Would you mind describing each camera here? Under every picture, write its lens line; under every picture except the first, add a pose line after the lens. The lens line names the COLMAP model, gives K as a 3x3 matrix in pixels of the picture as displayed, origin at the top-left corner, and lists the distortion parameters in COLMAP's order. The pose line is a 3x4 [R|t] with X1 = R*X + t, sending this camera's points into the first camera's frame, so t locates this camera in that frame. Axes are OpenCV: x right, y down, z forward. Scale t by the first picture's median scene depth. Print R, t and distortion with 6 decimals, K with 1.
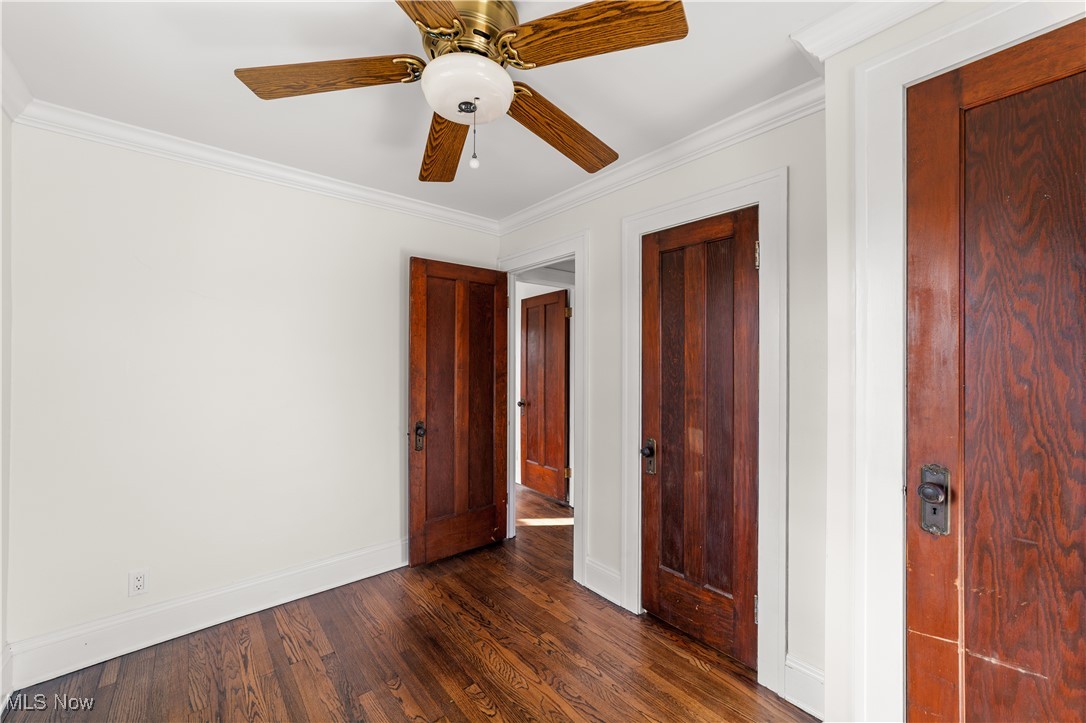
lens RADIAL K [[420.8, 0, 548.7], [0, 420.8, 360.9], [0, 0, 1]] dist [-0.010061, 0.005466]
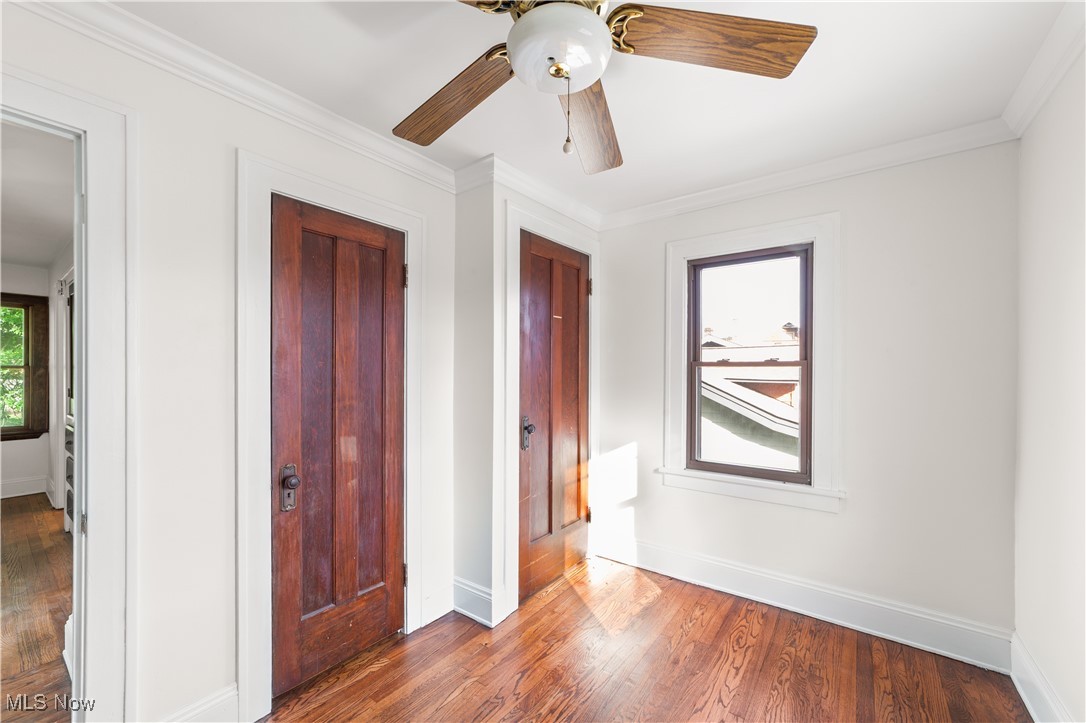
lens RADIAL K [[420.8, 0, 534.5], [0, 420.8, 366.7], [0, 0, 1]] dist [-0.010061, 0.005466]
pose [[-0.186815, 0.000366, 0.982395, -0.657684], [-0.011590, 0.999930, -0.002576, 0.002199], [-0.982327, -0.011867, -0.186797, 0.774721]]
